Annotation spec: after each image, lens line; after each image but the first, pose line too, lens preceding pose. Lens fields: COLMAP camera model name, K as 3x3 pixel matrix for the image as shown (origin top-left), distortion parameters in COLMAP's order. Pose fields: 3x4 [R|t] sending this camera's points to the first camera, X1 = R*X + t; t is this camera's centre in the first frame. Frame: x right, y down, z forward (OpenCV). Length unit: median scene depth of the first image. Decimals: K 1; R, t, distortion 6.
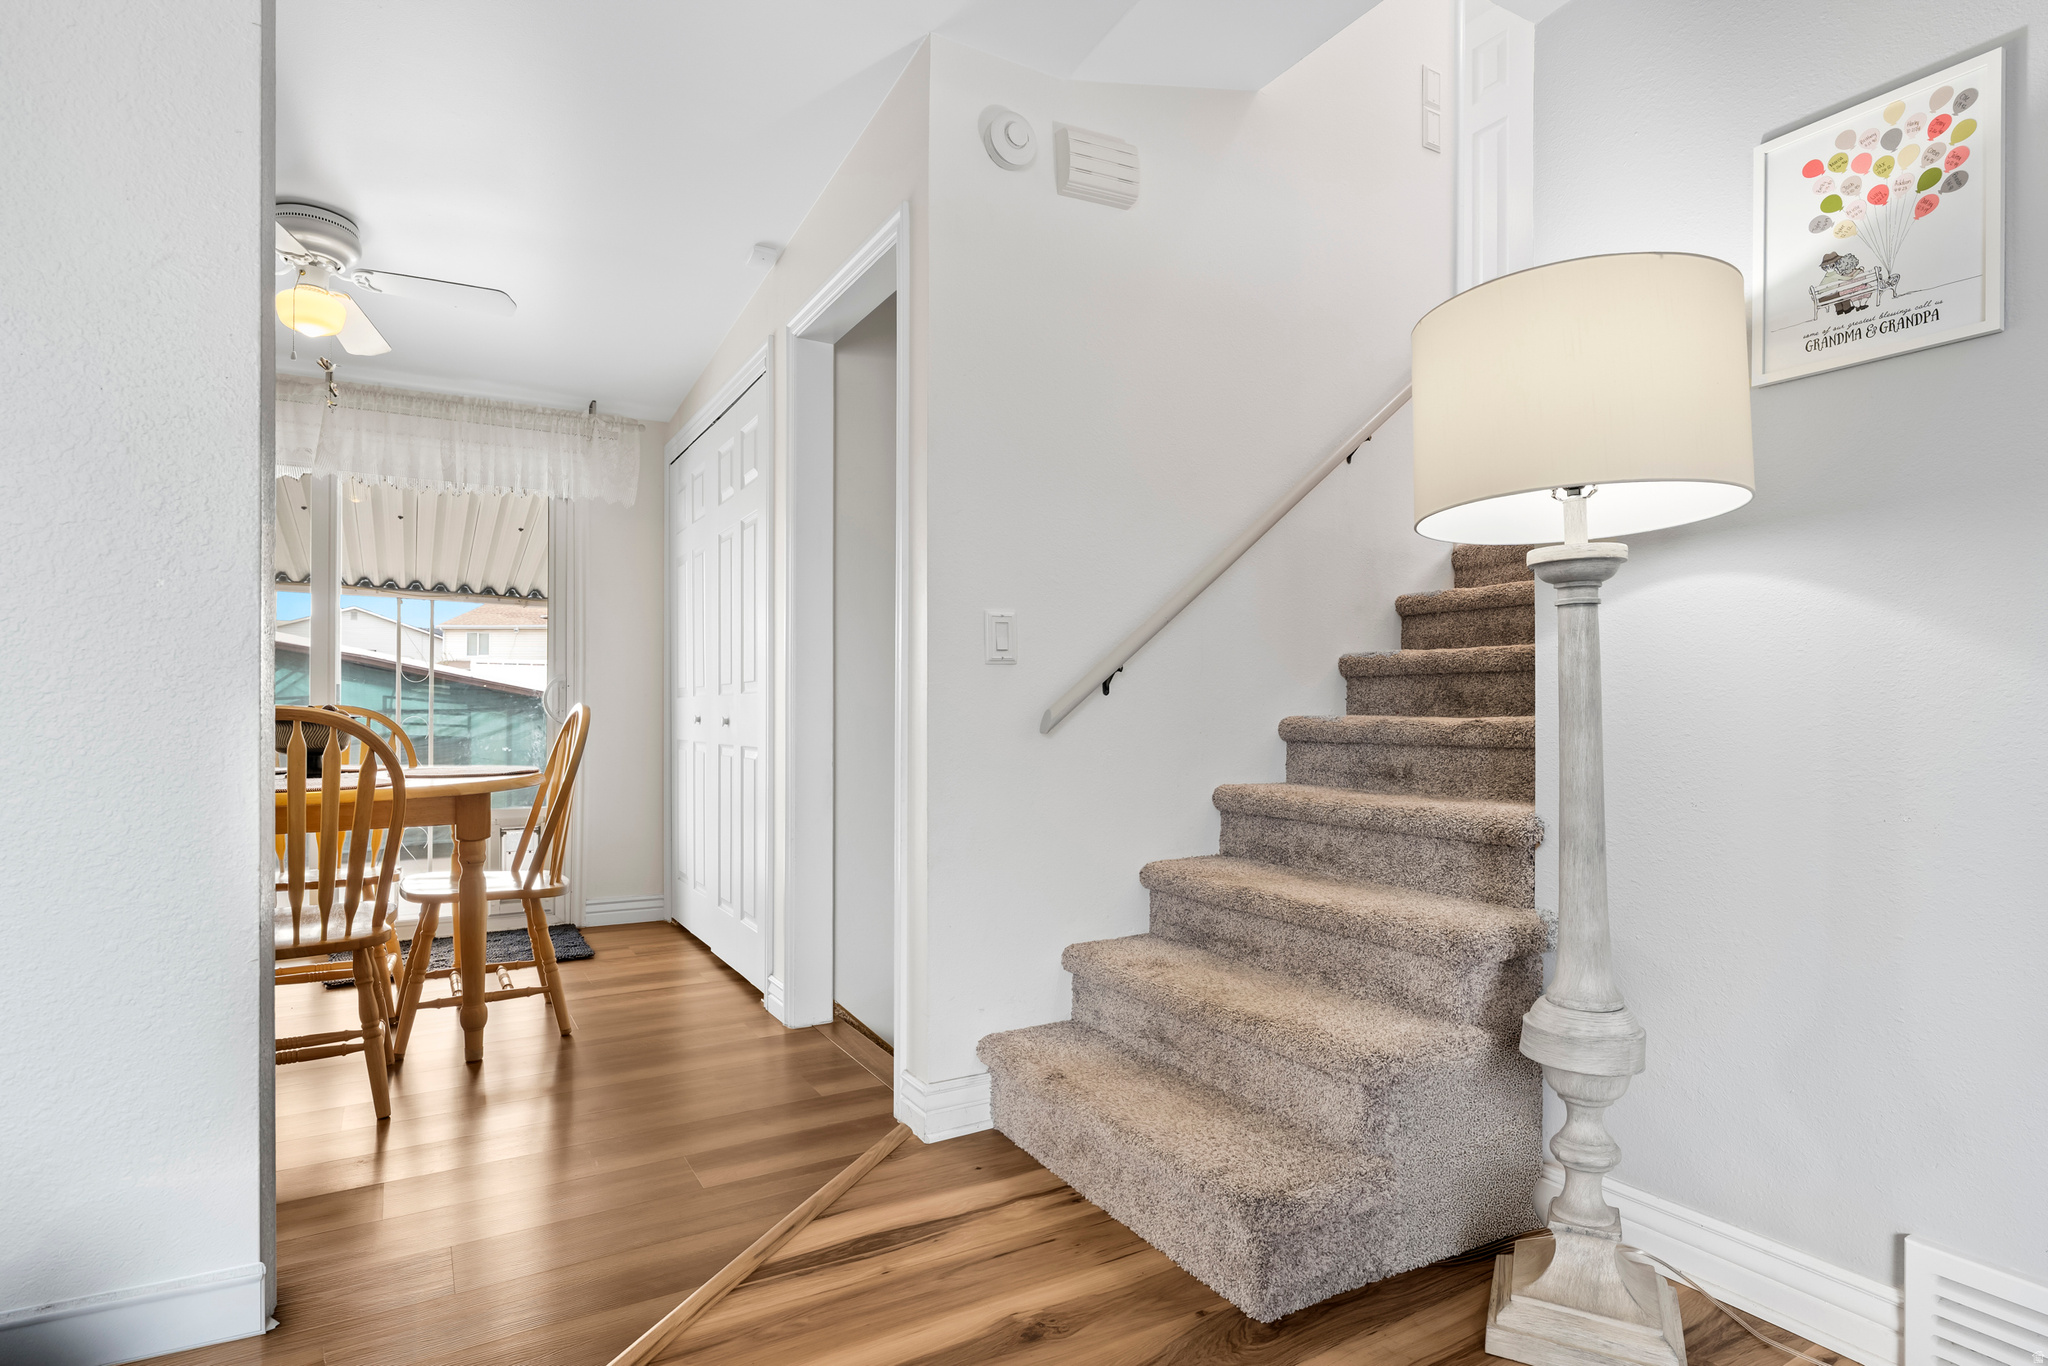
lens RADIAL K [[1054.2, 0, 1022.0], [0, 1054.2, 704.1], [0, 0, 1]] dist [-0.000509, -0.000525]
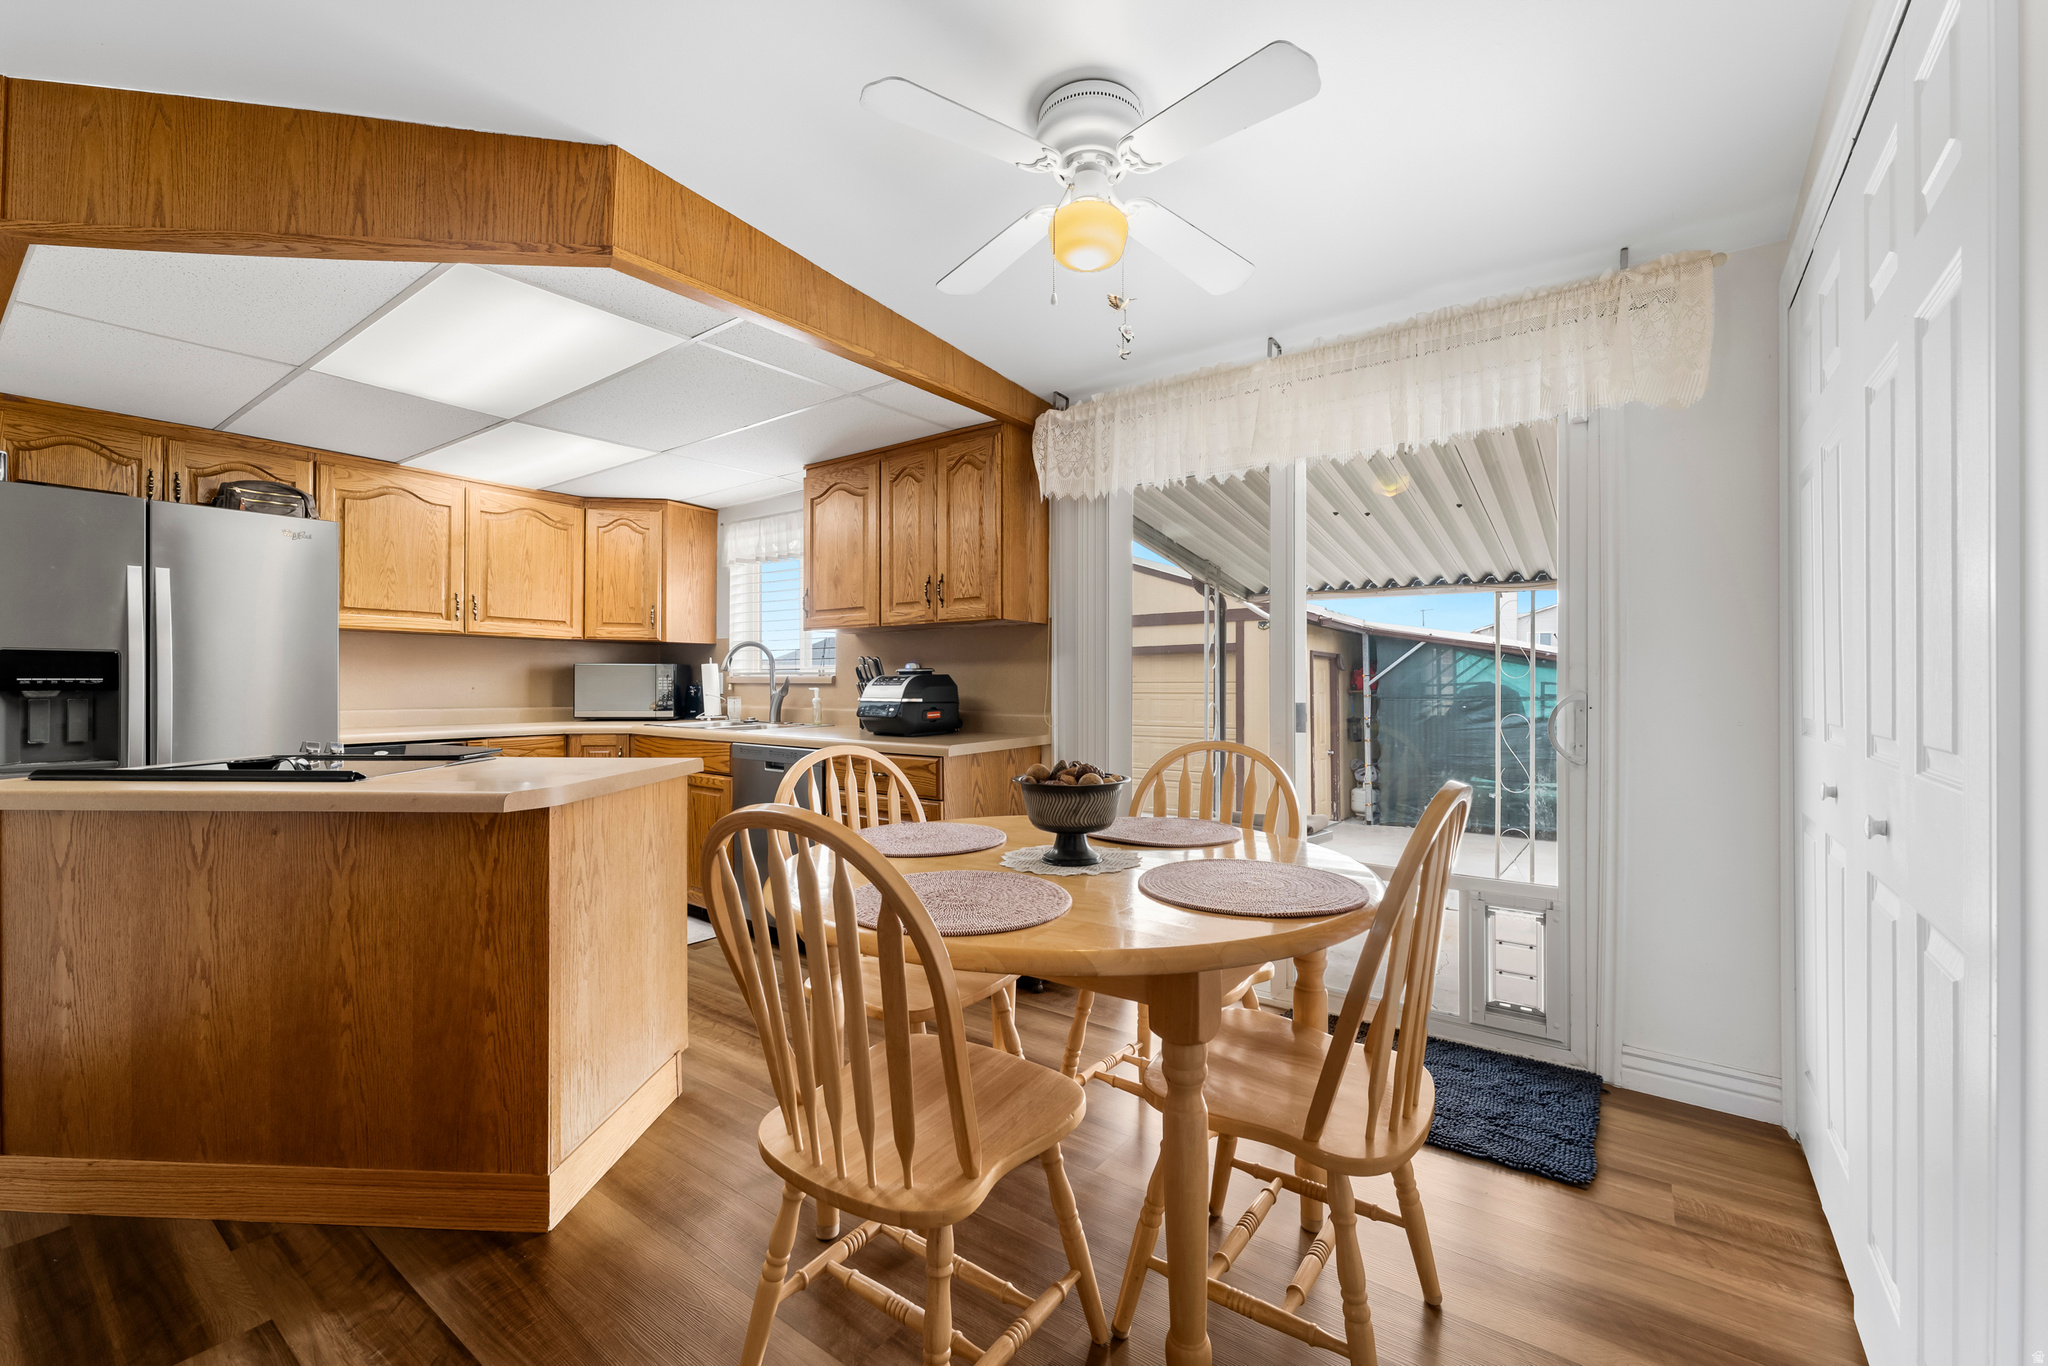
lens RADIAL K [[837.9, 0, 1024.0], [0, 837.9, 683.0], [0, 0, 1]] dist [0.002194, 0.000089]
pose [[0.403929, 0.000714, -0.914790, -0.097334], [0.007355, 0.999965, 0.004028, -0.038018], [0.914761, -0.008355, 0.403909, 0.473748]]
